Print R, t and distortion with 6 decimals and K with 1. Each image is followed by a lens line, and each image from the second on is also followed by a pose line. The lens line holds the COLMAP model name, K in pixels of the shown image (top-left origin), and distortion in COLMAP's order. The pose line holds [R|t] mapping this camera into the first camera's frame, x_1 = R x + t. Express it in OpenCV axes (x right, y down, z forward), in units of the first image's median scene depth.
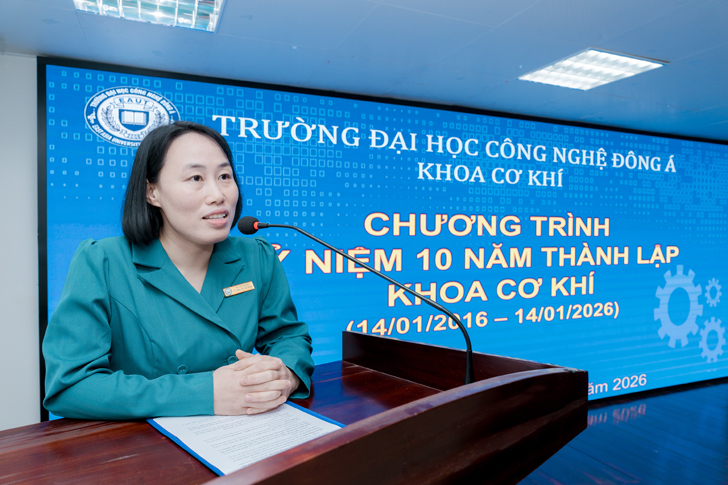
lens RADIAL K [[496.8, 0, 362.5], [0, 496.8, 243.1], [0, 0, 1]] dist [-0.030336, 0.002806]
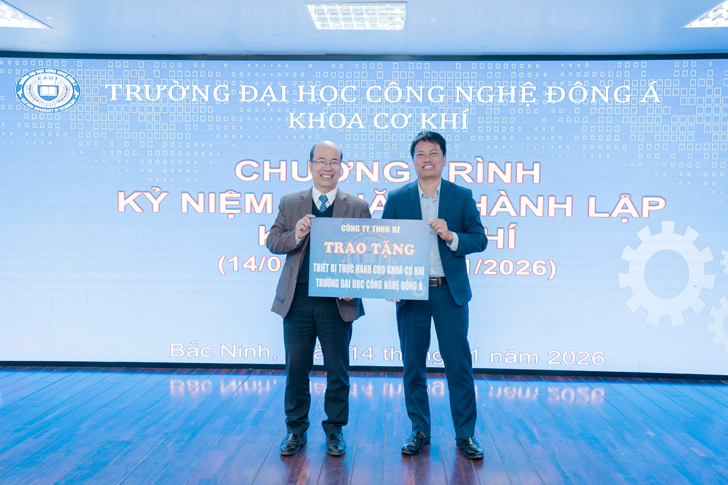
lens RADIAL K [[691.1, 0, 367.3], [0, 691.1, 243.9], [0, 0, 1]] dist [0.047548, 0.000000]
pose [[0.902308, 0.024293, -0.430407, 0.934621], [-0.015890, 0.999607, 0.023108, 0.084934], [0.430799, -0.014012, 0.902339, -0.285414]]
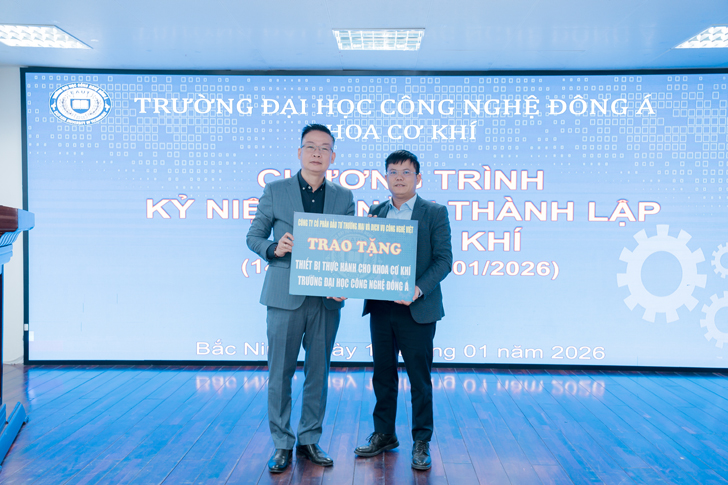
lens RADIAL K [[737.6, 0, 363.5], [0, 737.6, 243.7], [0, 0, 1]] dist [0.066940, 0.000000]
pose [[0.909802, 0.016917, -0.414698, 0.958005], [-0.011103, 0.999803, 0.016427, 0.084058], [0.414894, -0.010341, 0.909811, -0.508130]]
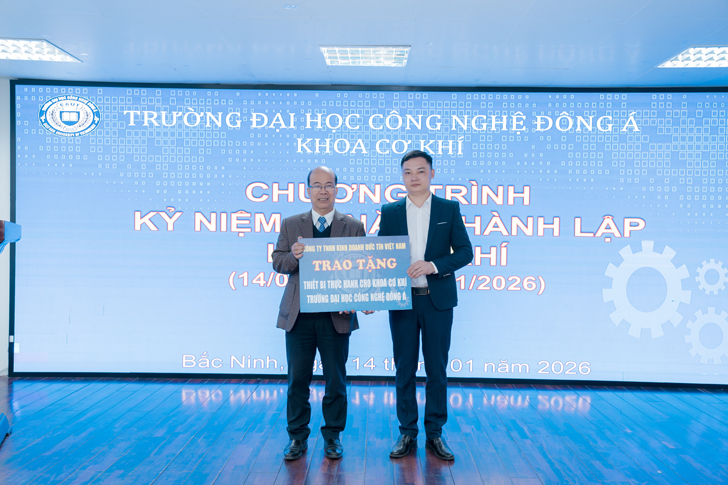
lens RADIAL K [[753.2, 0, 364.7], [0, 753.2, 242.0], [0, 0, 1]] dist [0.067037, 0.000000]
pose [[0.912310, 0.015535, -0.409205, 0.994941], [-0.018548, 0.999822, -0.003393, 0.082066], [0.409079, 0.010685, 0.912436, -0.537611]]
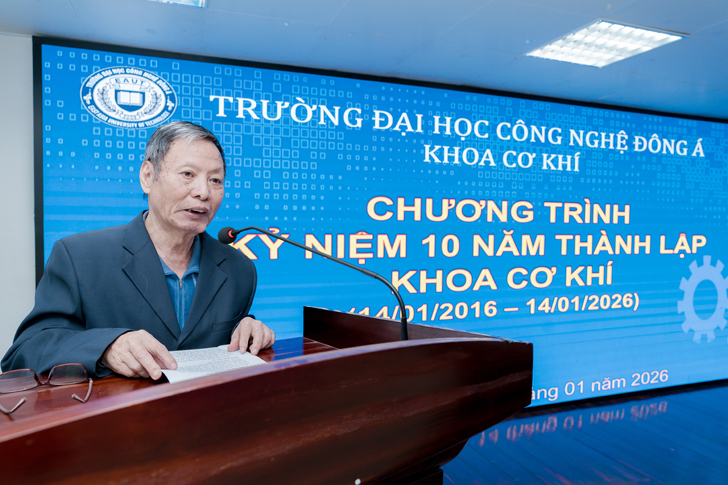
lens RADIAL K [[507.8, 0, 361.8], [0, 507.8, 243.9], [0, 0, 1]] dist [-0.043437, 0.022031]
pose [[0.998724, 0.007531, -0.049936, 0.042605], [-0.006676, 0.999828, 0.017274, 0.013880], [0.050057, -0.016919, 0.998603, 0.010416]]
